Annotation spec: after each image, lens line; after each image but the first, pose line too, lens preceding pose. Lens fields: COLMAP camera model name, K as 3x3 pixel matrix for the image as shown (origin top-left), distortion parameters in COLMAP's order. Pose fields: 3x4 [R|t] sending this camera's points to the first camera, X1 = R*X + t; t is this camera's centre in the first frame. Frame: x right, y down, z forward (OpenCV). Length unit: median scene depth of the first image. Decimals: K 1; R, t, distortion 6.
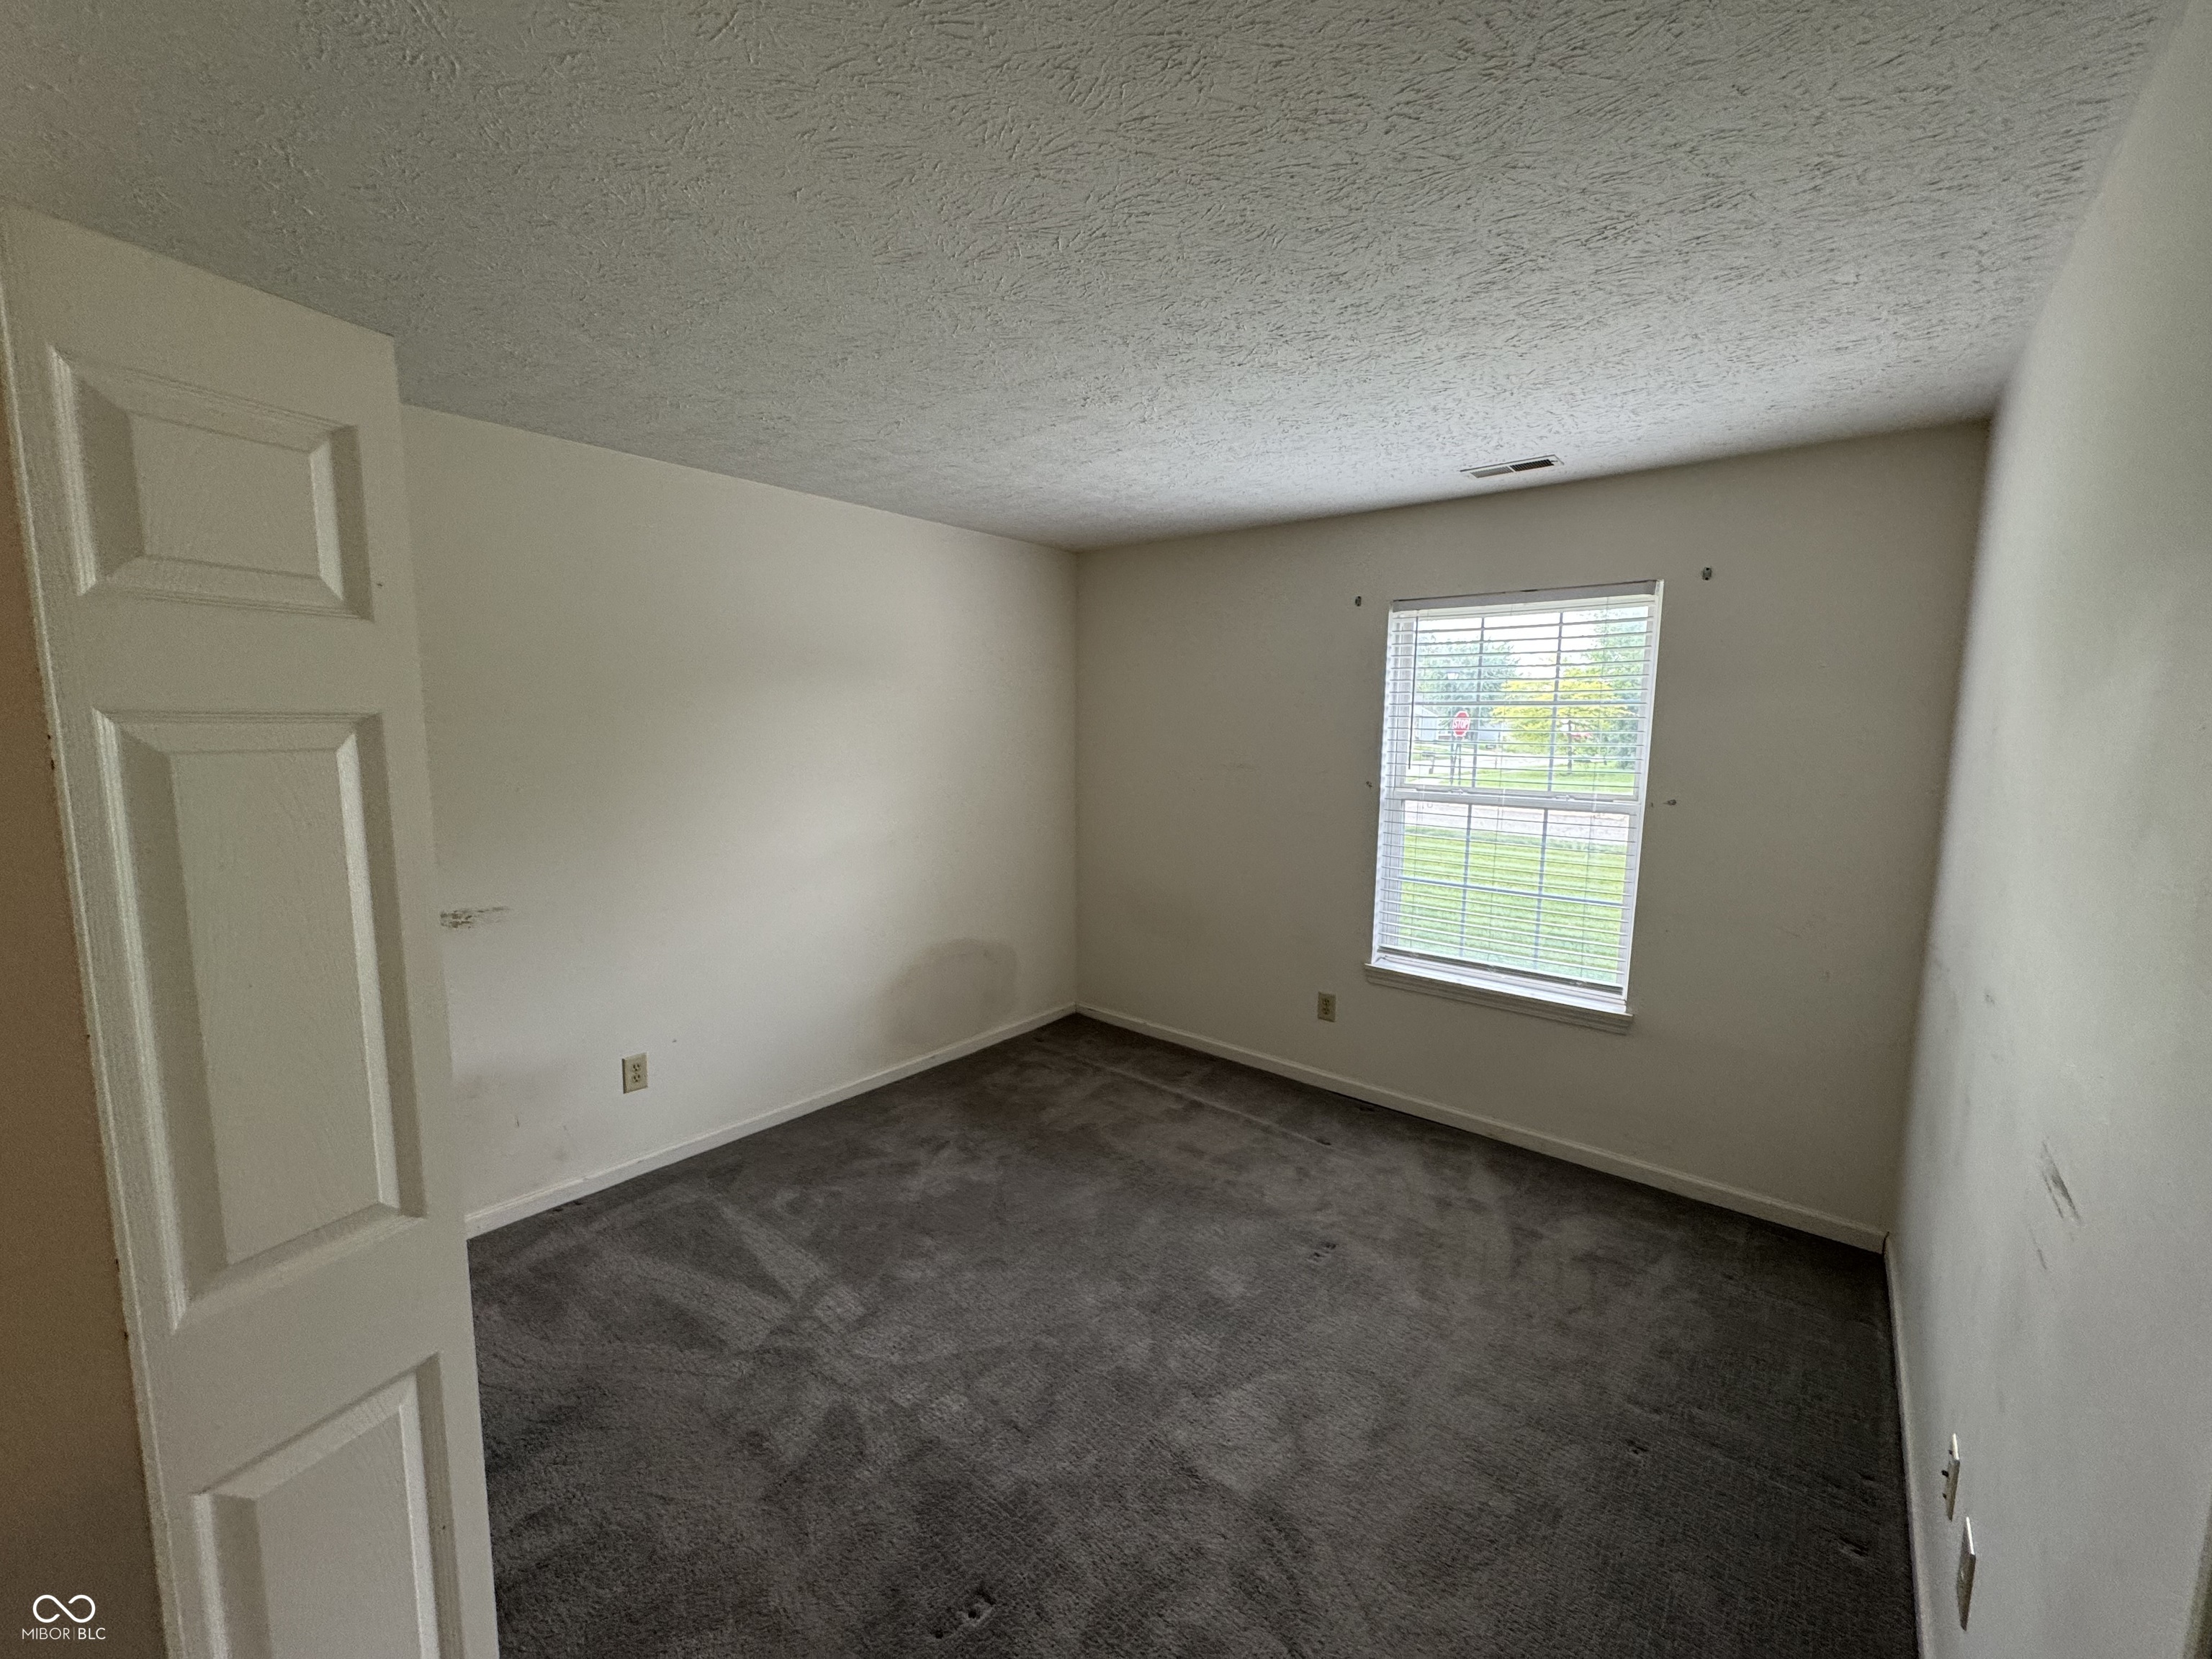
lens RADIAL K [[876.6, 0, 1111.9], [0, 876.6, 824.5], [0, 0, 1]] dist [0.000782, 0.000034]
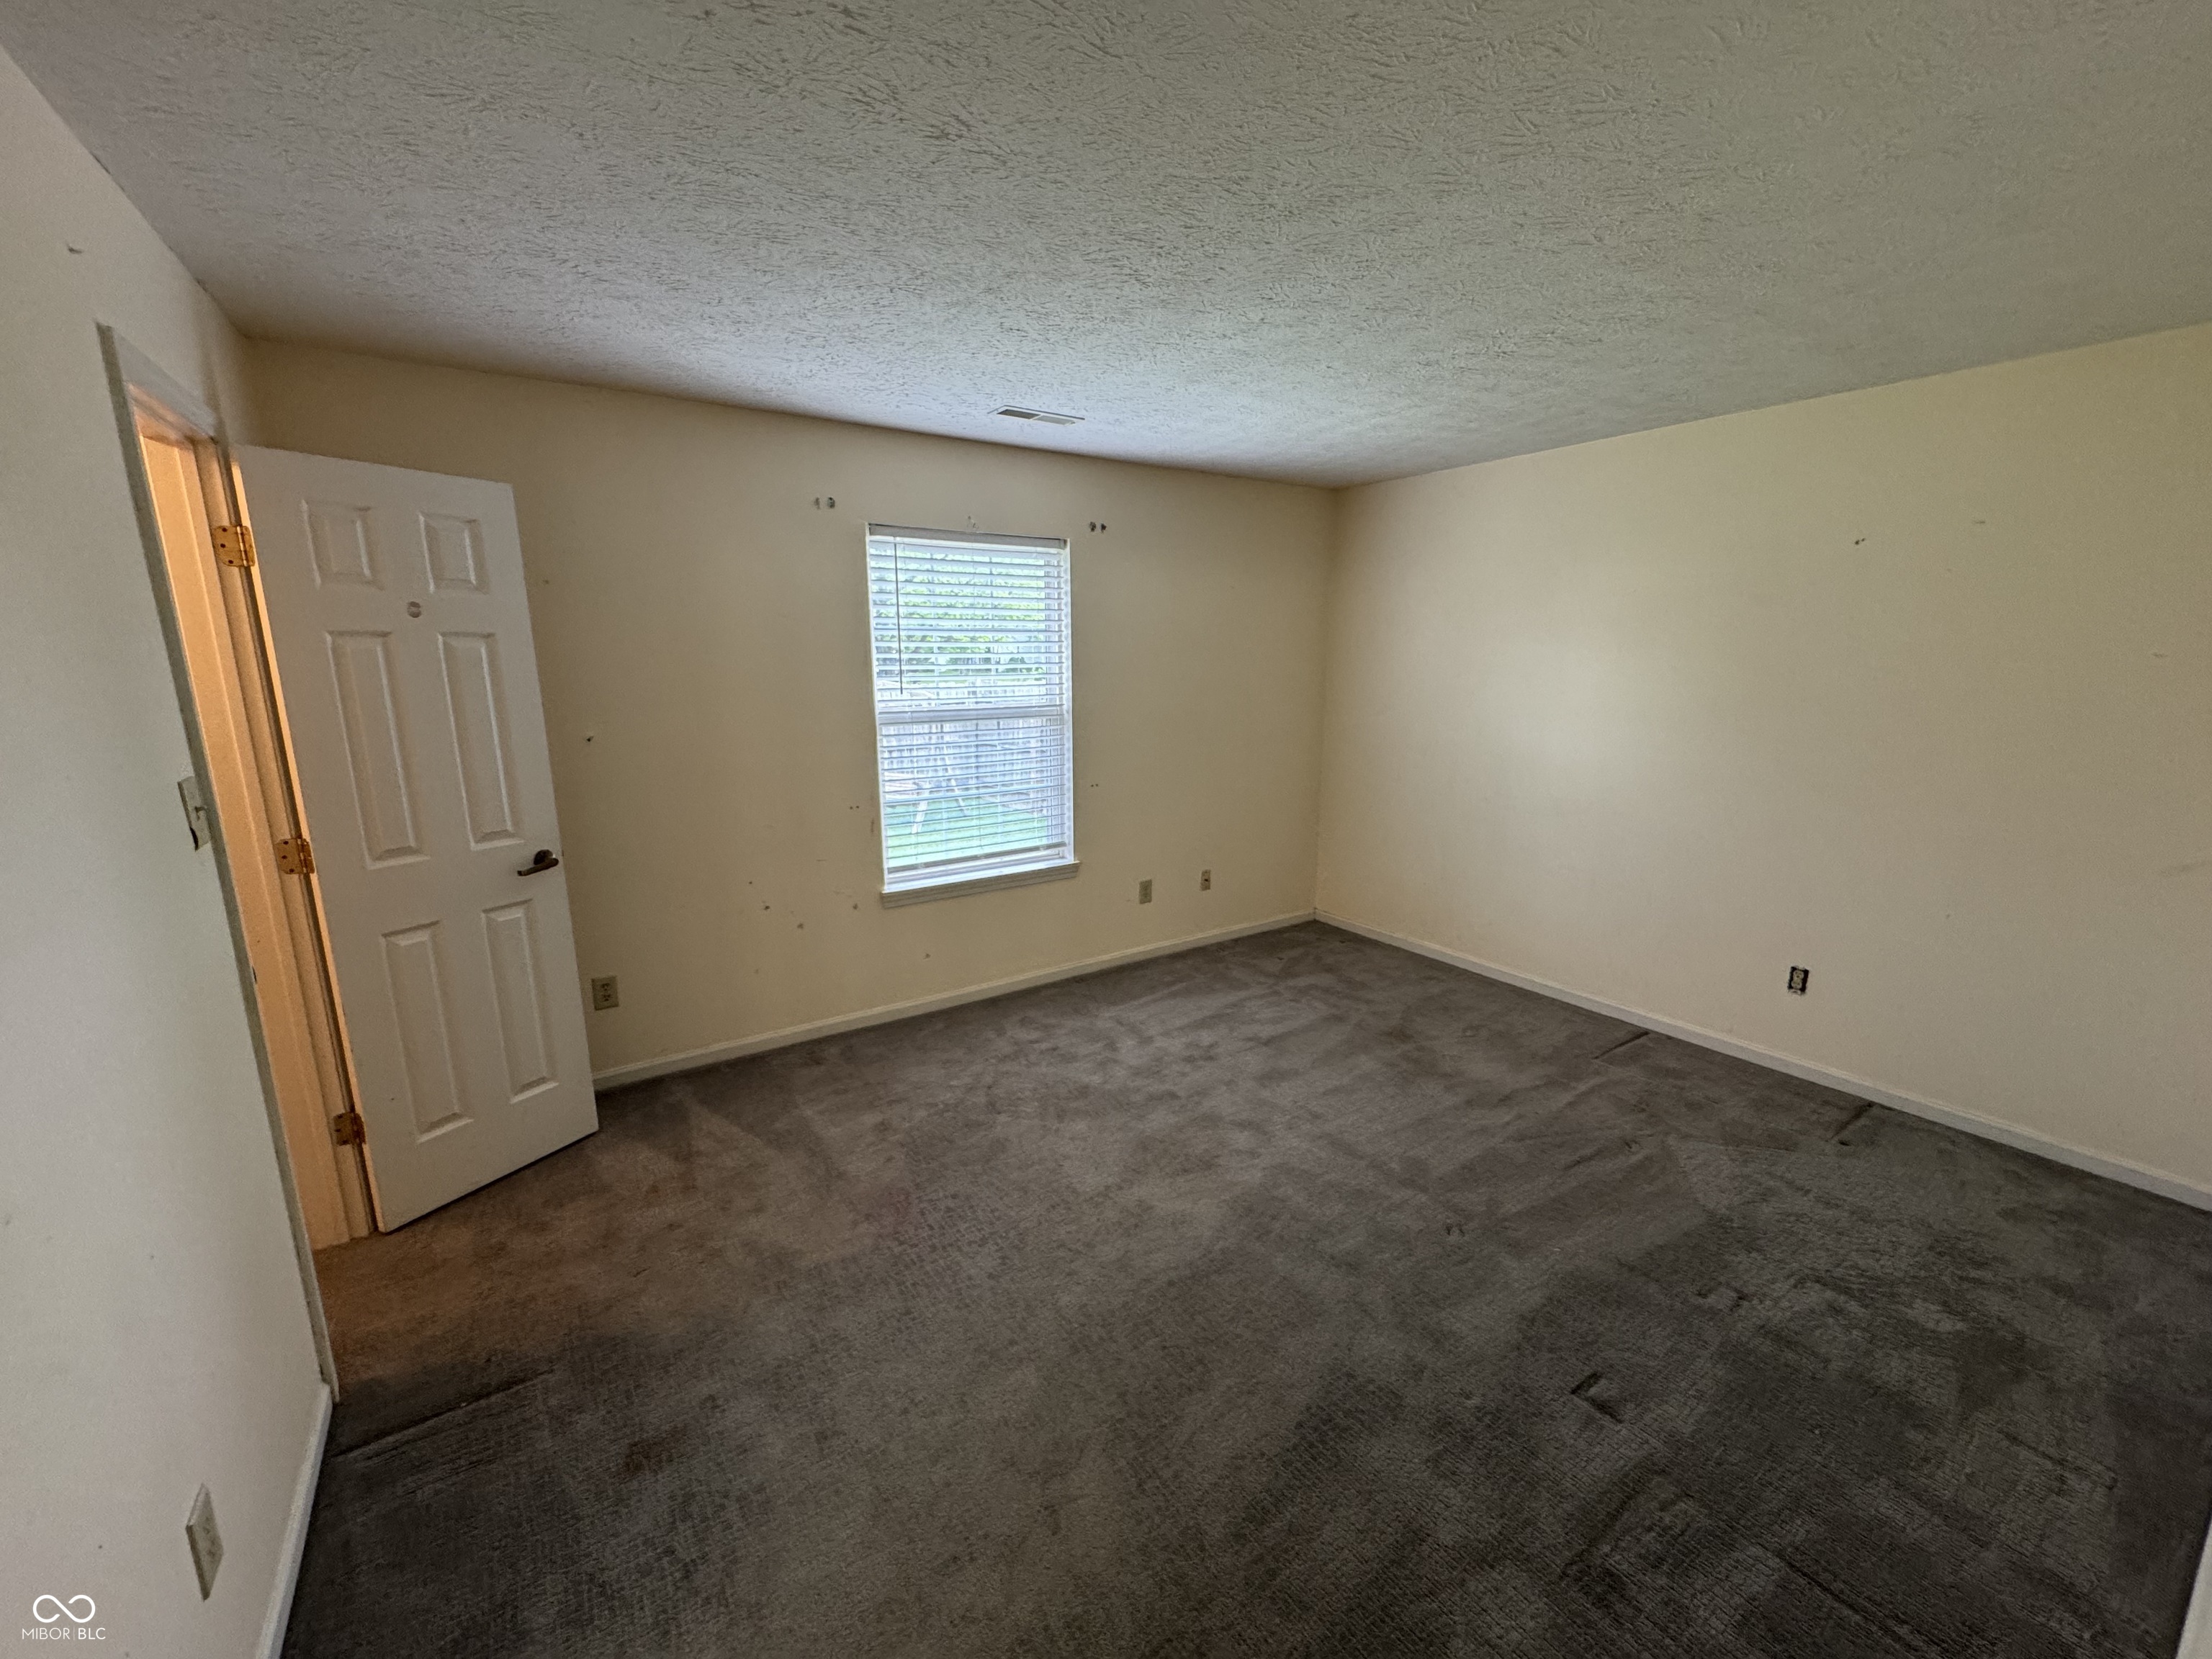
lens RADIAL K [[876.6, 0, 1099.2], [0, 876.6, 829.9], [0, 0, 1]] dist [0.000782, 0.000034]
pose [[0.282252, -0.206595, 0.936831, -0.615729], [0.118469, 0.976568, 0.179666, -0.065716], [-0.951997, 0.060274, 0.300114, 0.490169]]
